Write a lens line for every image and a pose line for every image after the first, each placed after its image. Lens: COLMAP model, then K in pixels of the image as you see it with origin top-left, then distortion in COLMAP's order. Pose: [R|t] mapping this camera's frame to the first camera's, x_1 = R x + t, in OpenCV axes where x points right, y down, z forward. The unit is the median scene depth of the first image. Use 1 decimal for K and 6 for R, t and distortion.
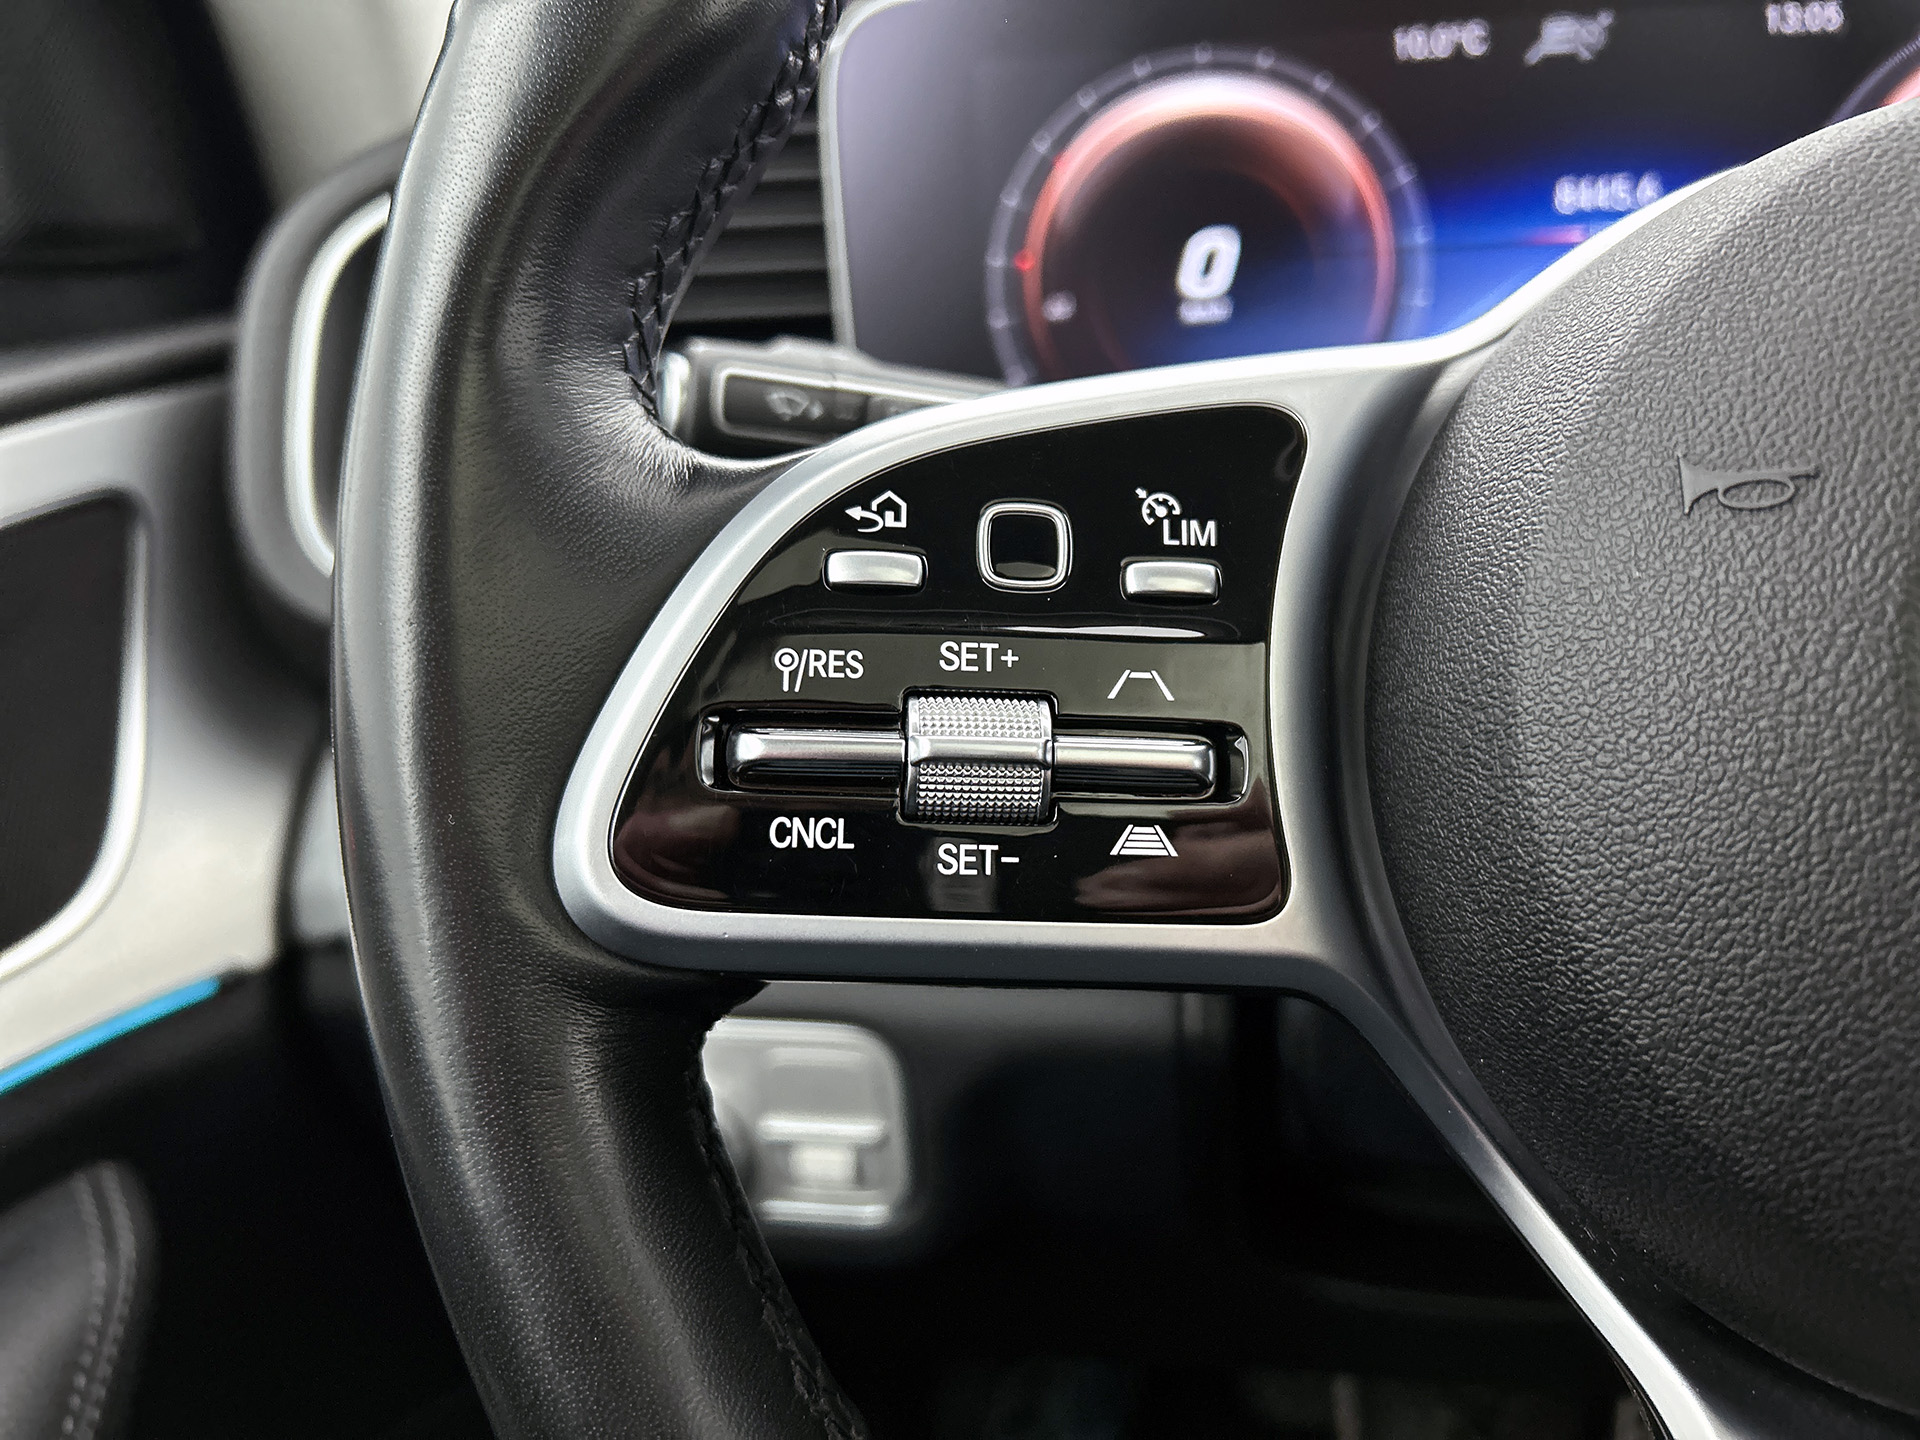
lens RADIAL K [[1486.1, 0, 957.4], [0, 1486.1, 696.5], [0, 0, 1]] dist [0.095771, -0.215286]
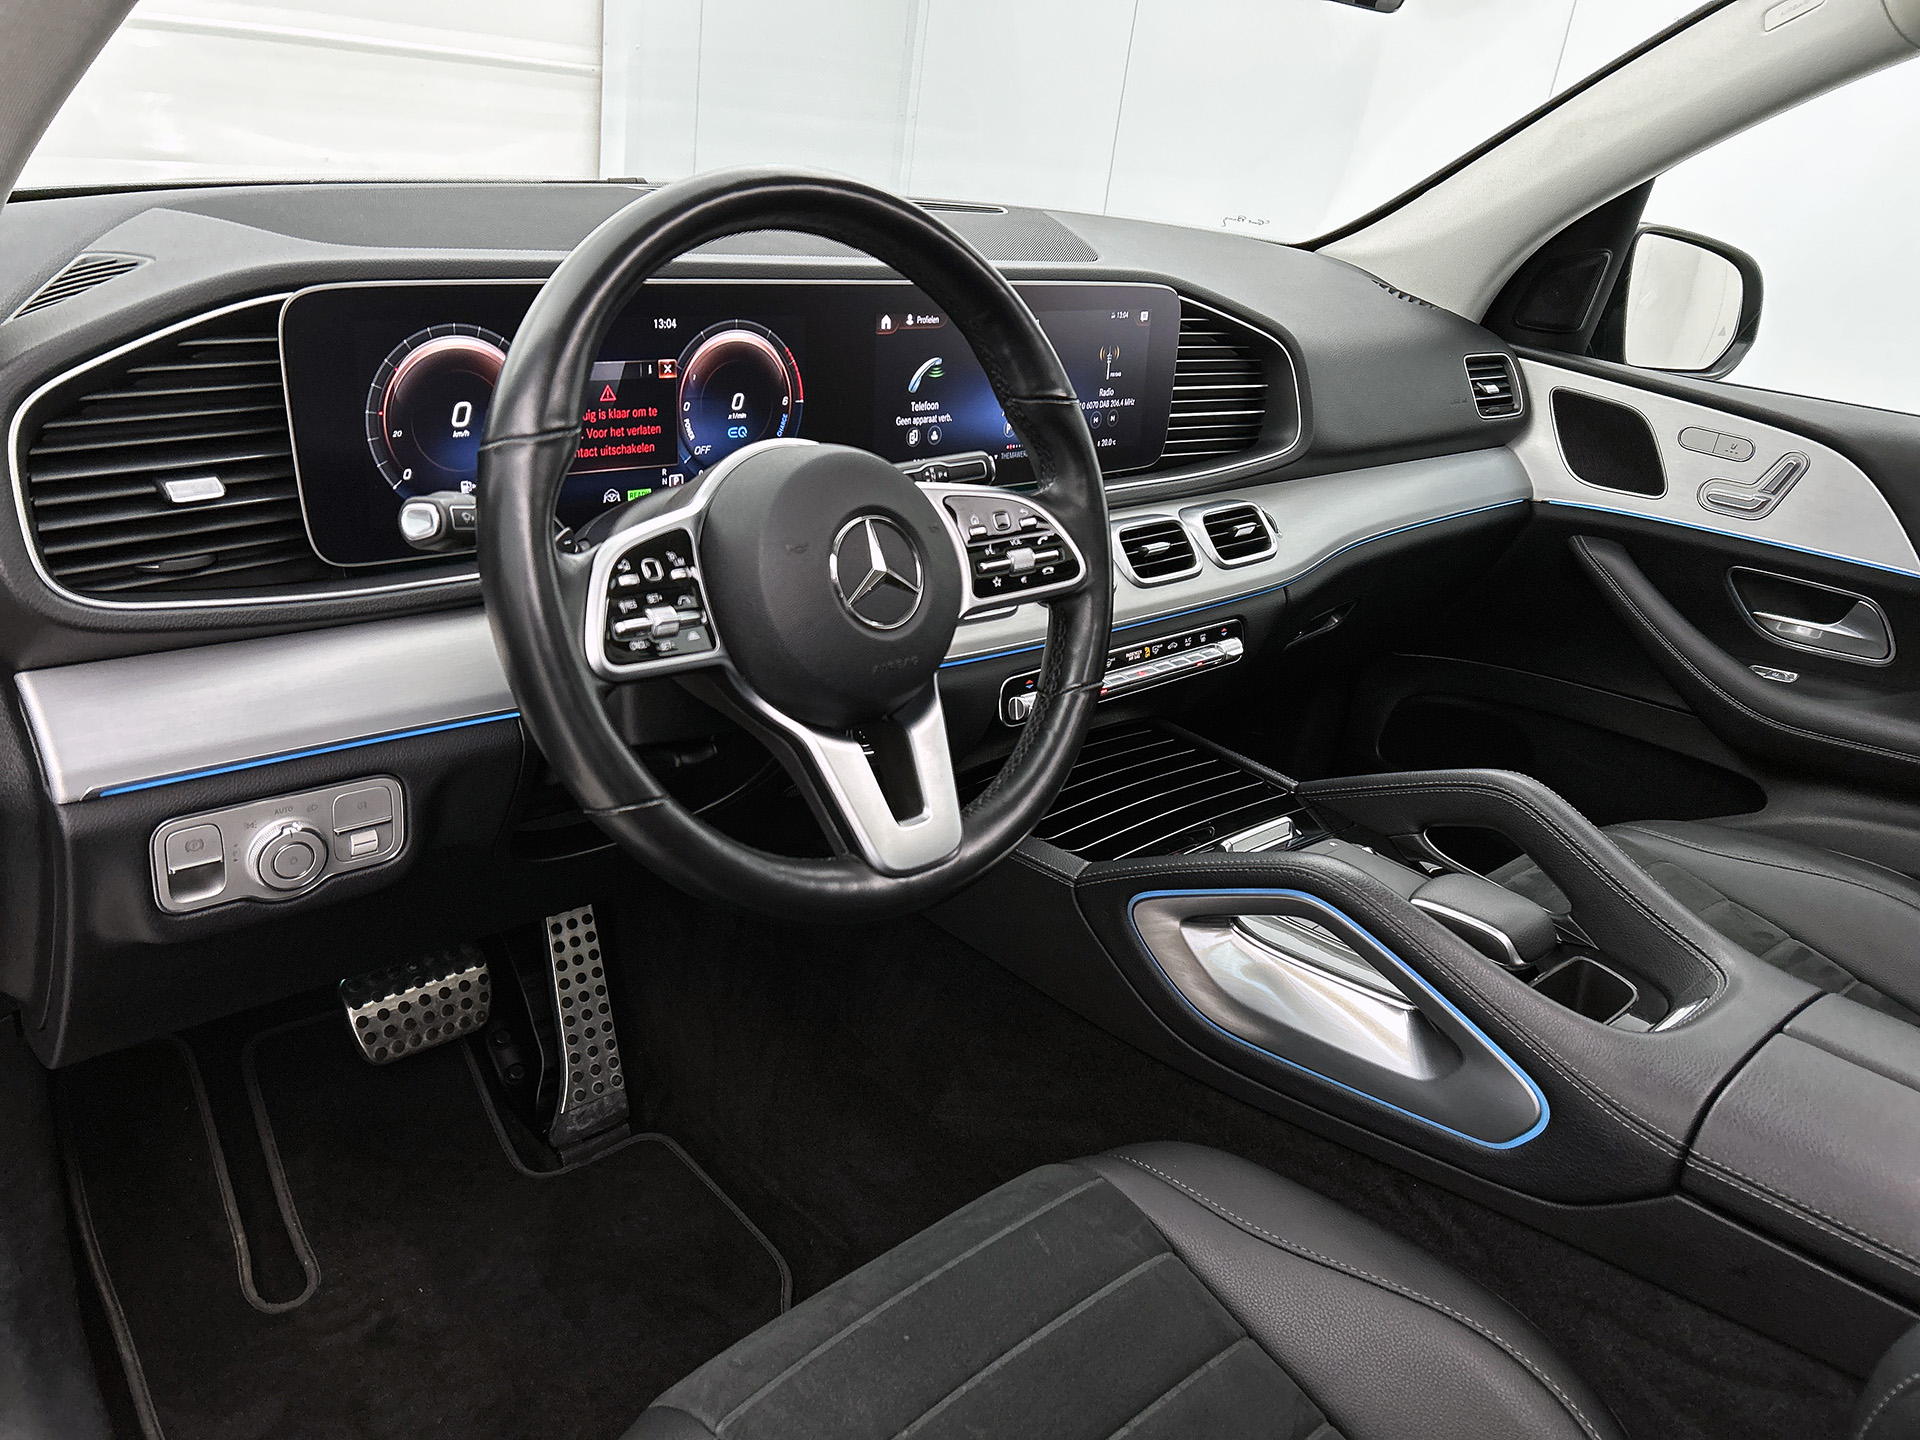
lens RADIAL K [[1465.7, 0, 934.2], [0, 1465.7, 708.7], [0, 0, 1]] dist [0.047839, -0.105639]
pose [[0.612796, -0.190549, 0.766923, -2.660870], [0.106931, 0.981562, 0.158437, -0.284512], [-0.782973, -0.015081, 0.621873, -2.134152]]
